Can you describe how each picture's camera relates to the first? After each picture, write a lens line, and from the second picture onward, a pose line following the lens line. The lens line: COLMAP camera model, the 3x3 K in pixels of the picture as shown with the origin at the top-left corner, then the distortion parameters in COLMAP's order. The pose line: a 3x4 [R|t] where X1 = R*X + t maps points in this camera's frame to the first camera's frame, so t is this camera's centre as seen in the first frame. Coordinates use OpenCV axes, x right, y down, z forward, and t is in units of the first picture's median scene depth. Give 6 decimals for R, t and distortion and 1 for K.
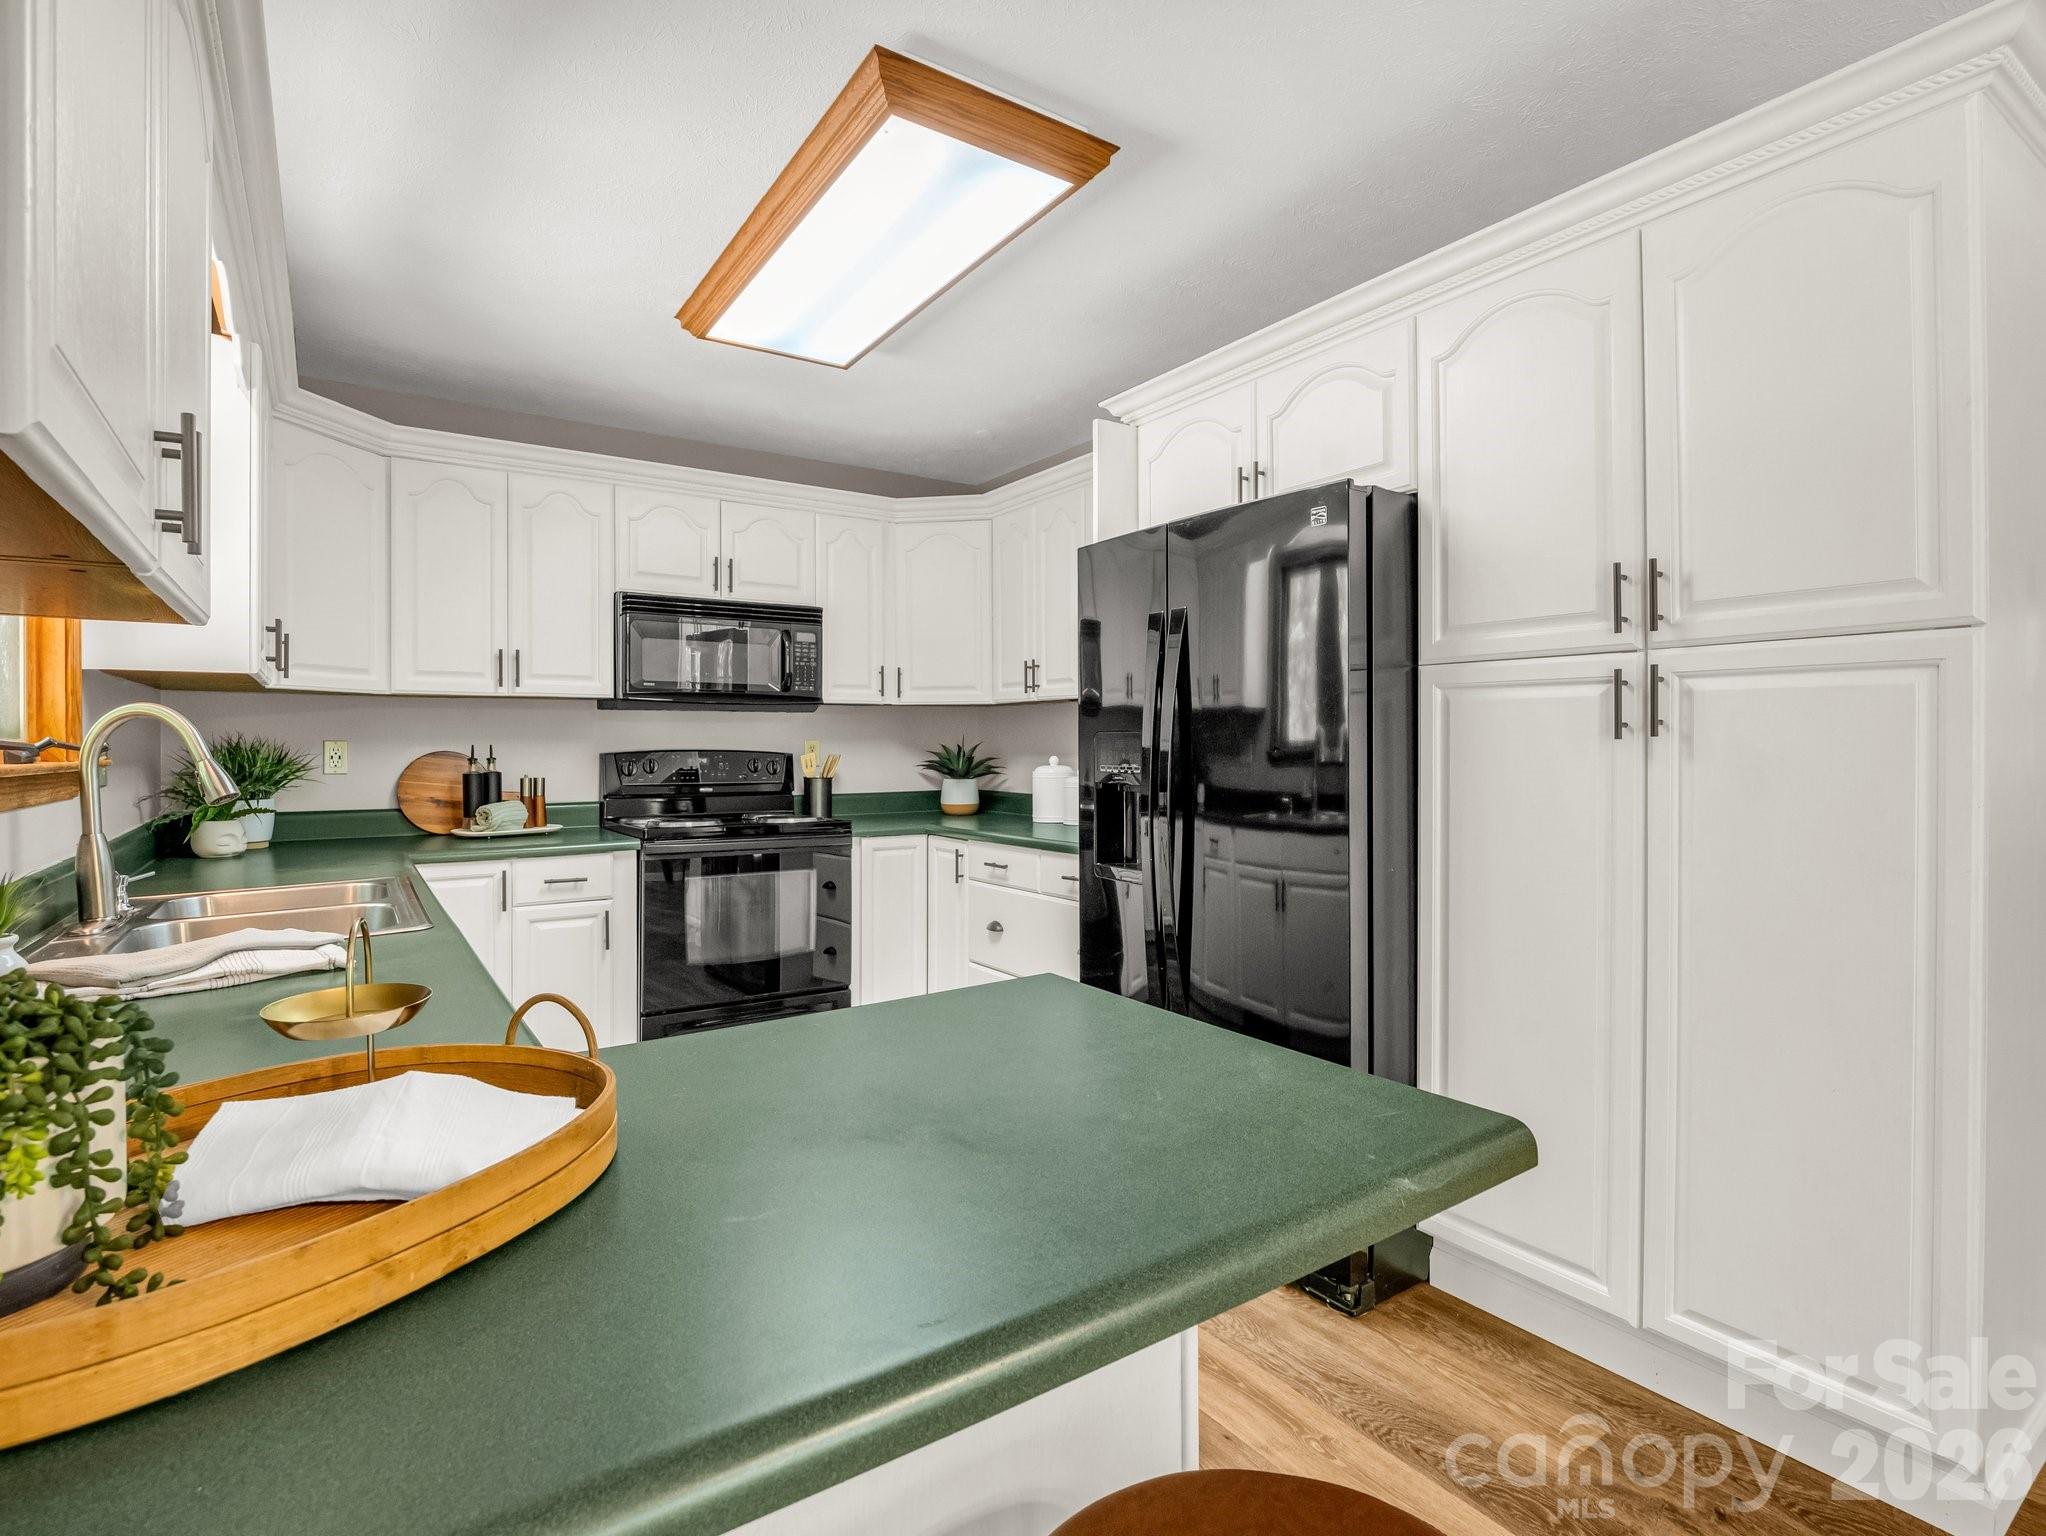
lens RADIAL K [[1005.5, 0, 1020.3], [0, 1005.5, 750.8], [0, 0, 1]] dist [-0.012107, -0.002742]
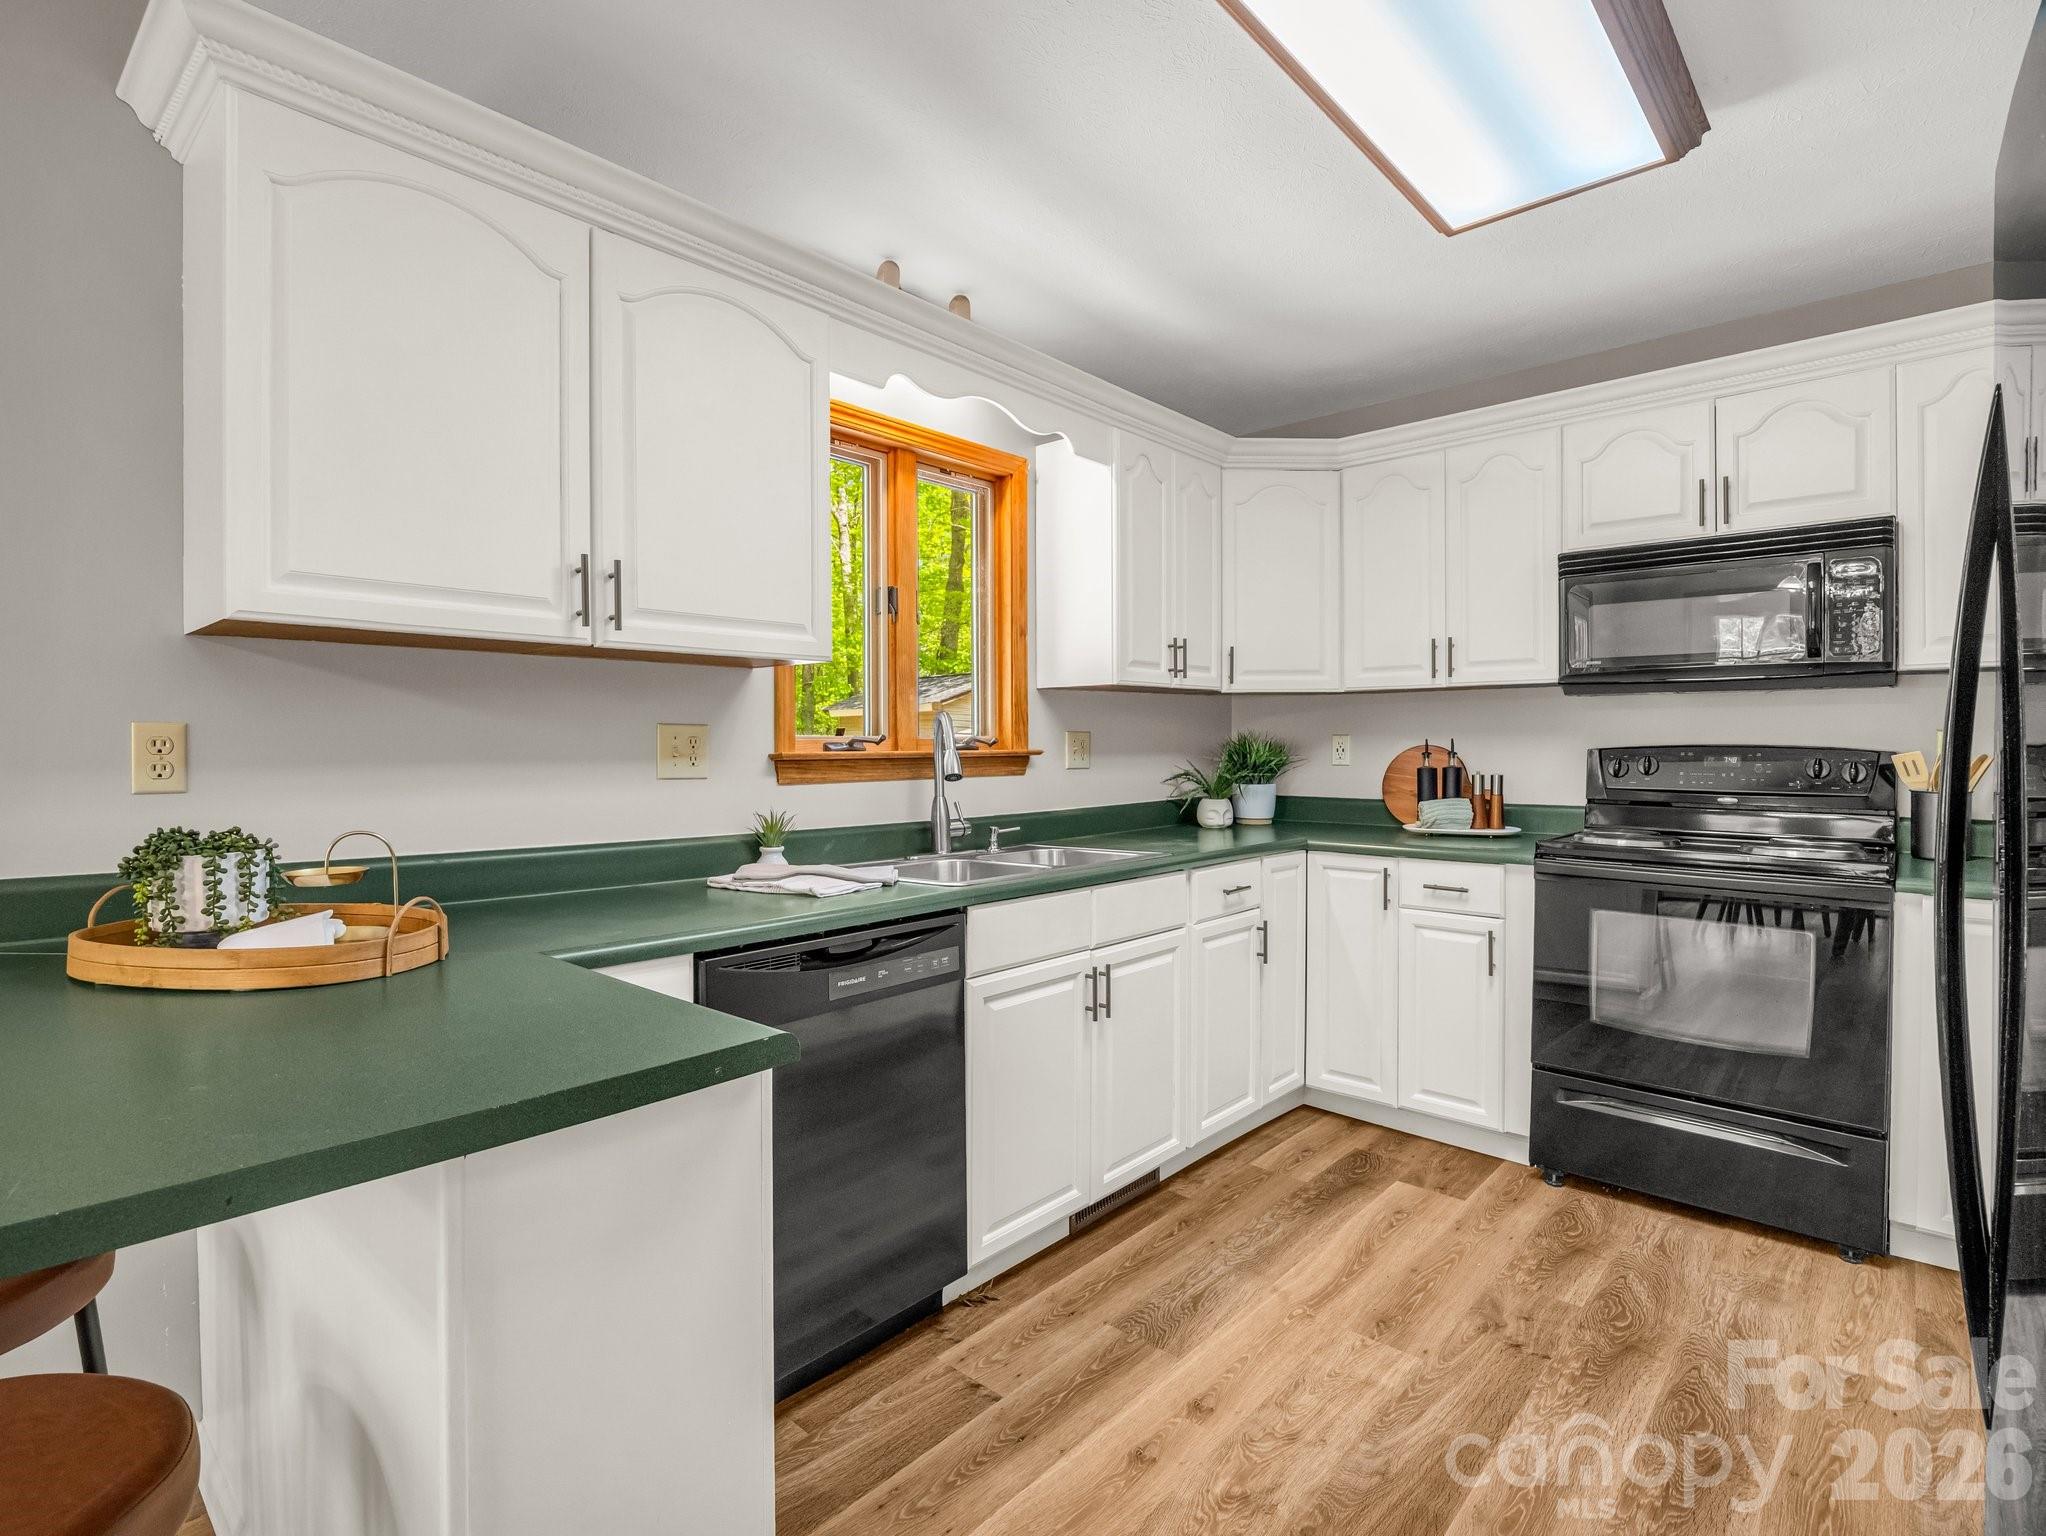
lens RADIAL K [[1005.5, 0, 1004.4], [0, 1005.5, 767.3], [0, 0, 1]] dist [-0.012107, -0.002742]
pose [[0.238403, 0.025534, -0.970831, 0.312150], [-0.003537, 0.999670, 0.025424, -0.001577], [0.971160, -0.002627, 0.238415, 0.369795]]
